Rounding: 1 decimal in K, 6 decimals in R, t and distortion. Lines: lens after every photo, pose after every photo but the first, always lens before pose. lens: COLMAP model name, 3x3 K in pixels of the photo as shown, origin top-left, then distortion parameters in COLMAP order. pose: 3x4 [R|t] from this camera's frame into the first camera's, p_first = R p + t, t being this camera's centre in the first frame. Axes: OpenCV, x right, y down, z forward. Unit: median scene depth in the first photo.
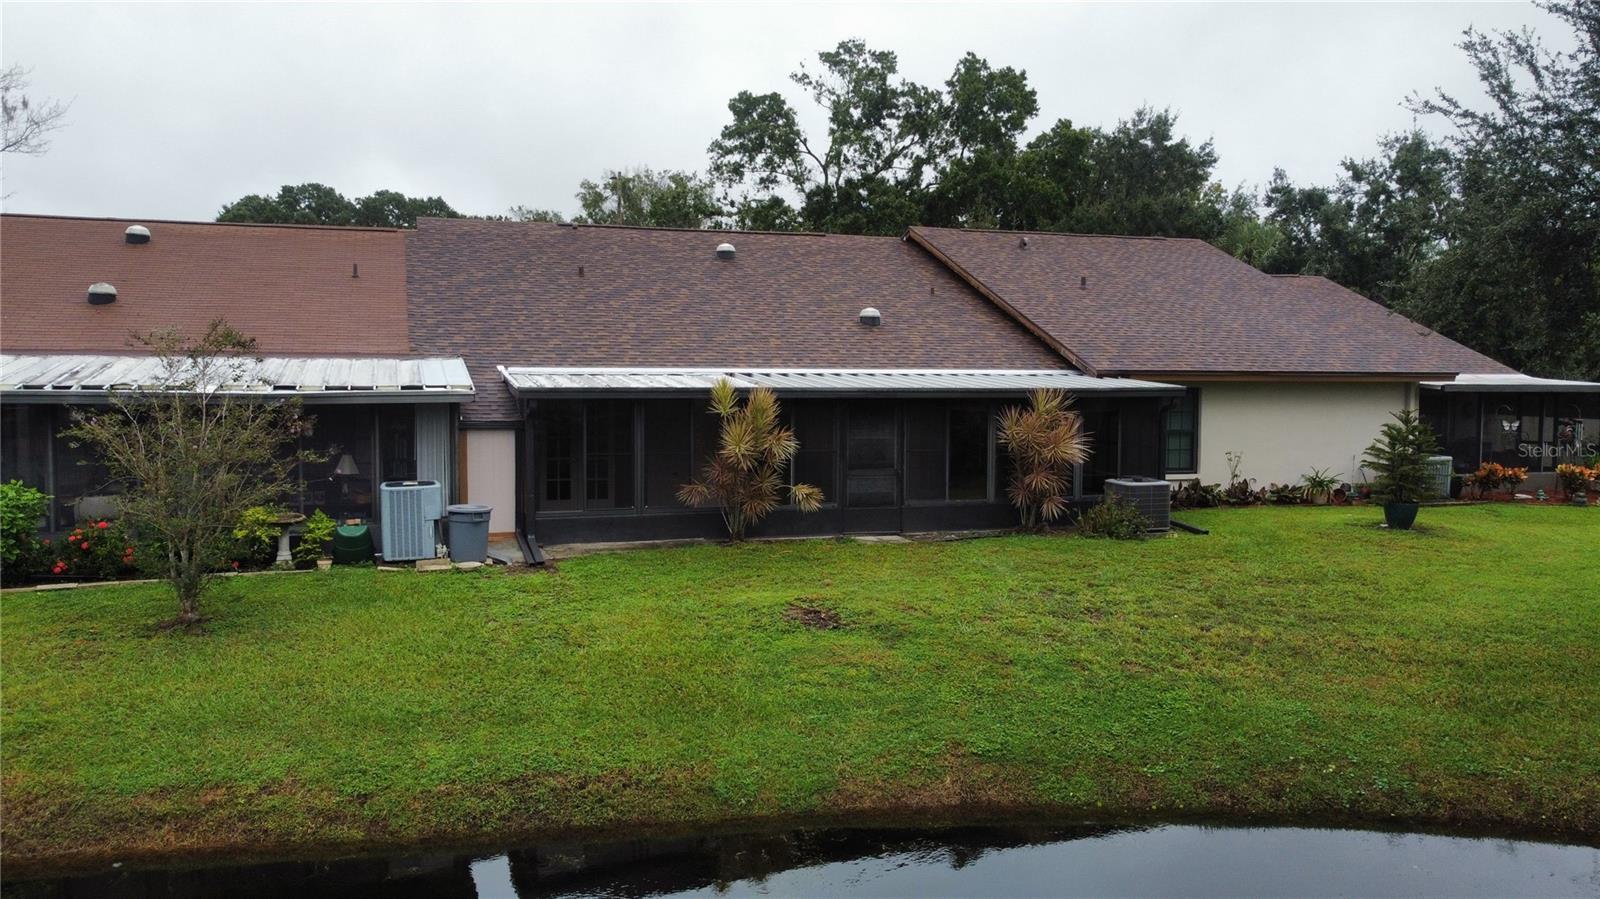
lens RADIAL K [[1214.5, 0, 800.0], [0, 1214.5, 449.5], [0, 0, 1]] dist [0.005530, 0.001483]
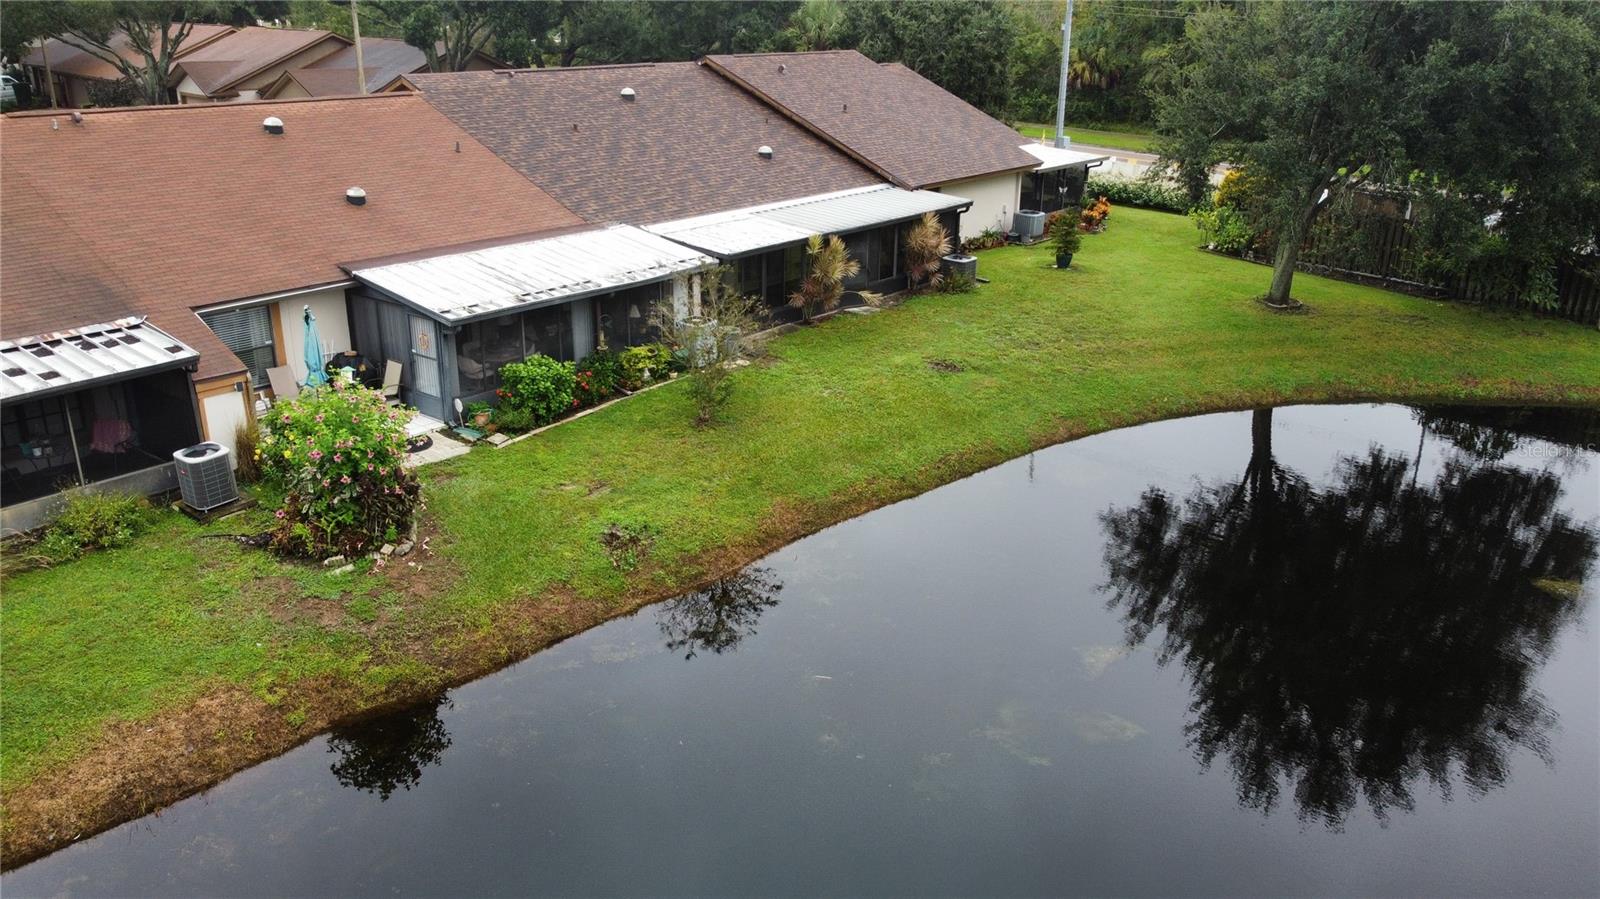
lens RADIAL K [[1214.5, 0, 800.0], [0, 1214.5, 449.5], [0, 0, 1]] dist [0.005530, 0.001483]
pose [[0.842290, -0.183635, 0.506779, -0.882759], [0.027411, 0.953555, 0.299970, -0.247712], [-0.538327, -0.238771, 0.808203, -0.405645]]
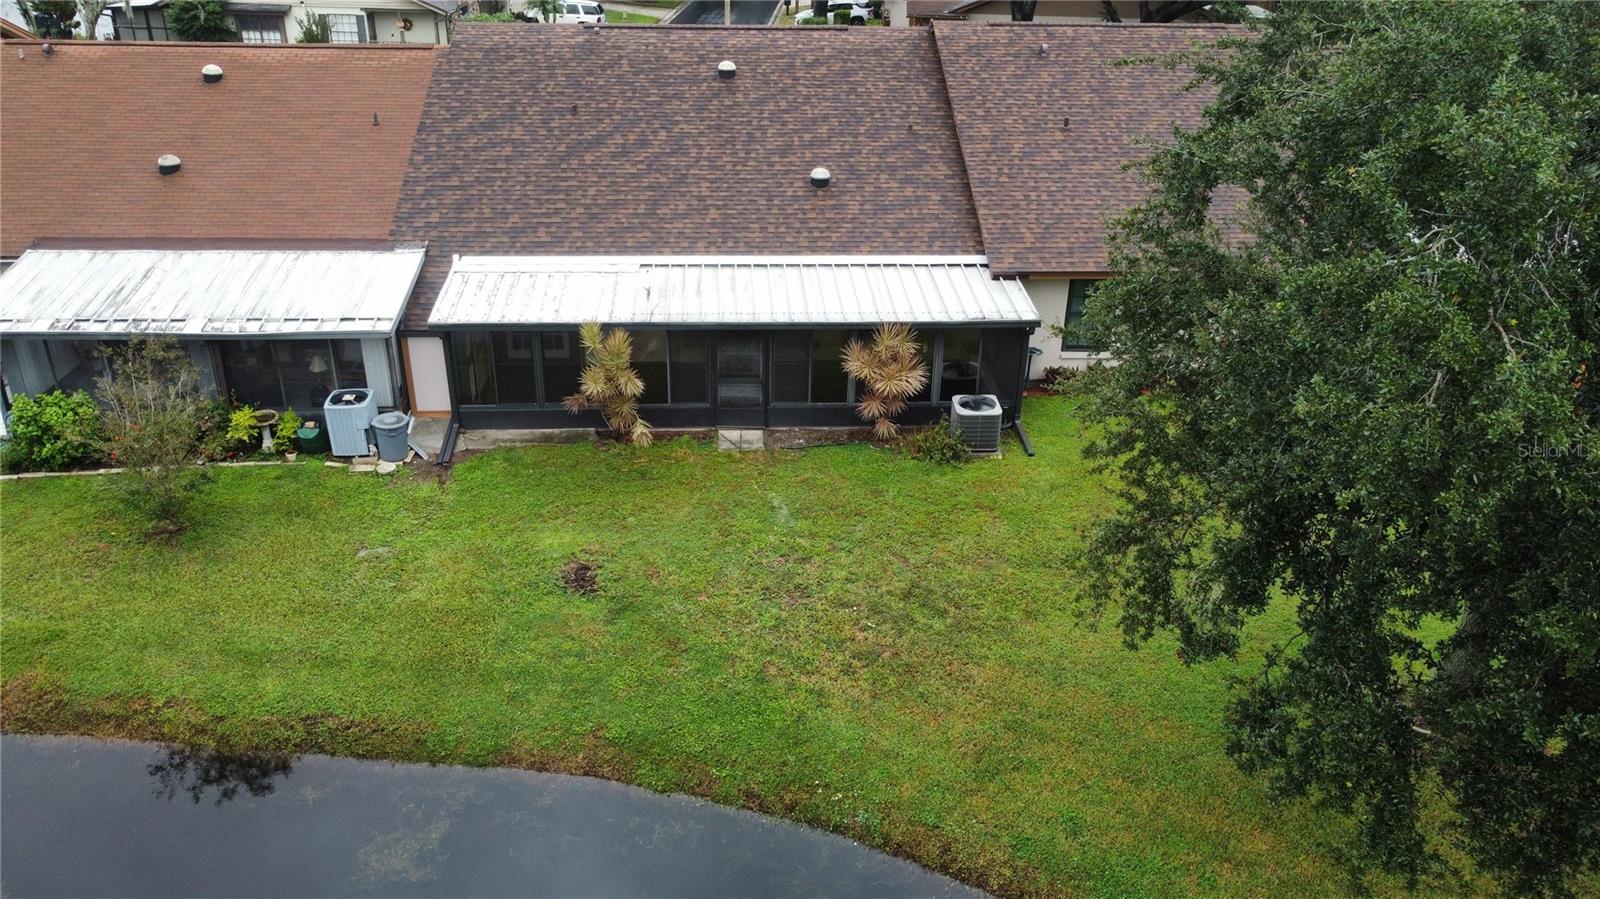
lens RADIAL K [[1214.5, 0, 800.0], [0, 1214.5, 449.5], [0, 0, 1]] dist [0.005530, 0.001483]
pose [[0.967269, 0.125244, -0.220689, 0.364228], [-0.030077, 0.920162, 0.390380, -0.362957], [0.251962, -0.370965, 0.893812, -0.064248]]
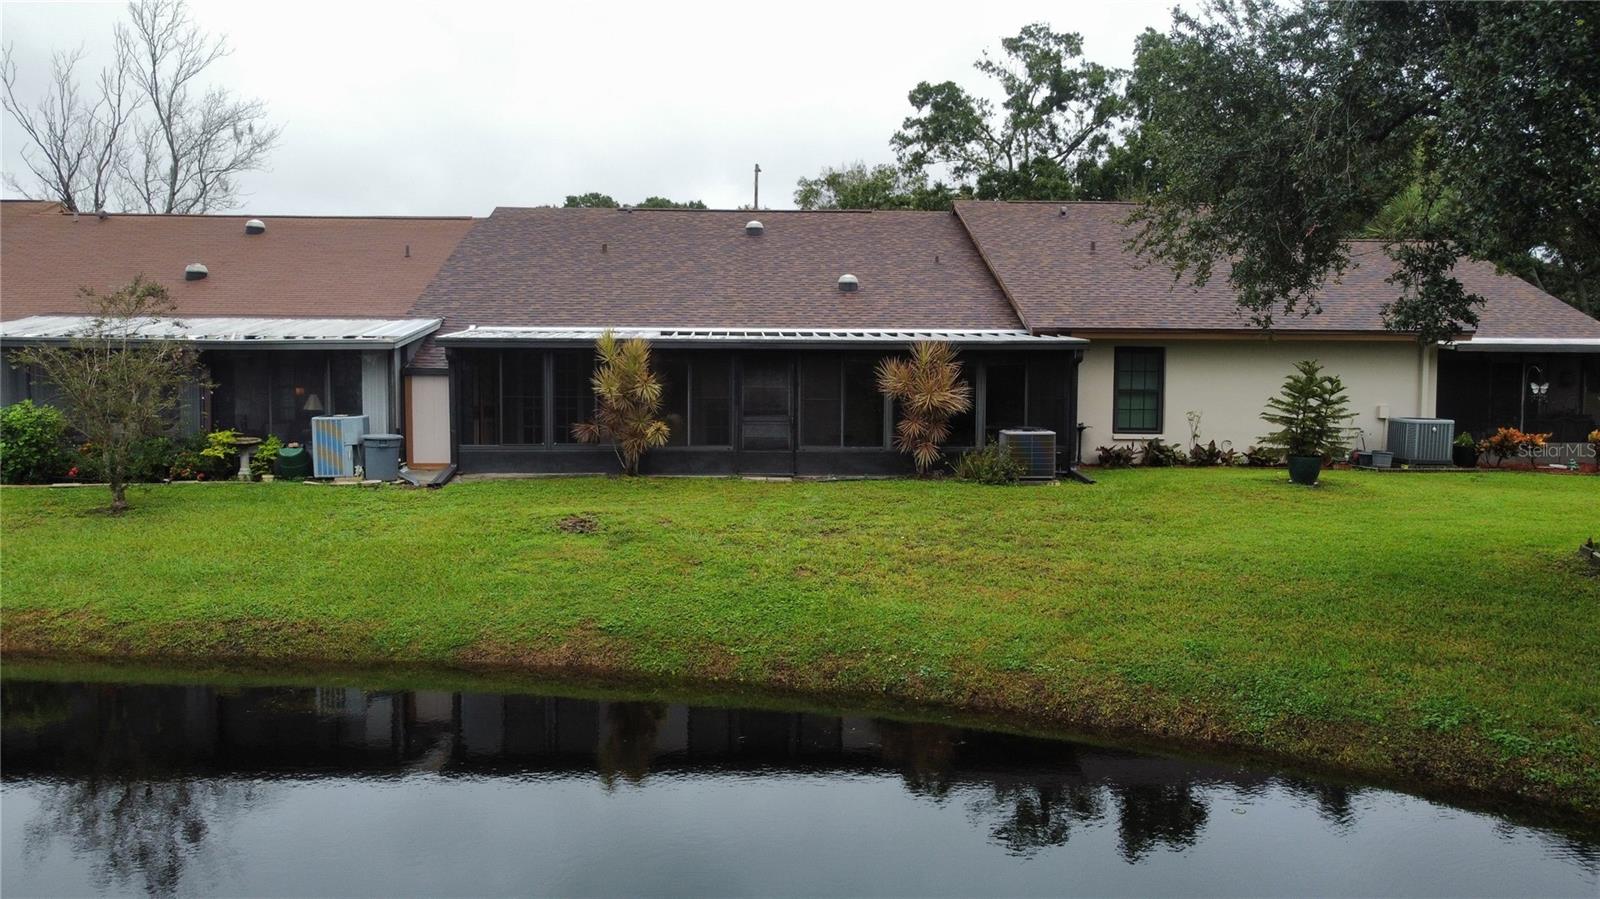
lens RADIAL K [[1214.5, 0, 800.0], [0, 1214.5, 449.5], [0, 0, 1]] dist [0.005530, 0.001483]
pose [[0.963114, 0.016581, -0.268584, 0.360136], [-0.017043, 0.999855, 0.000610, 0.042889], [0.268555, 0.003990, 0.963256, -0.037698]]
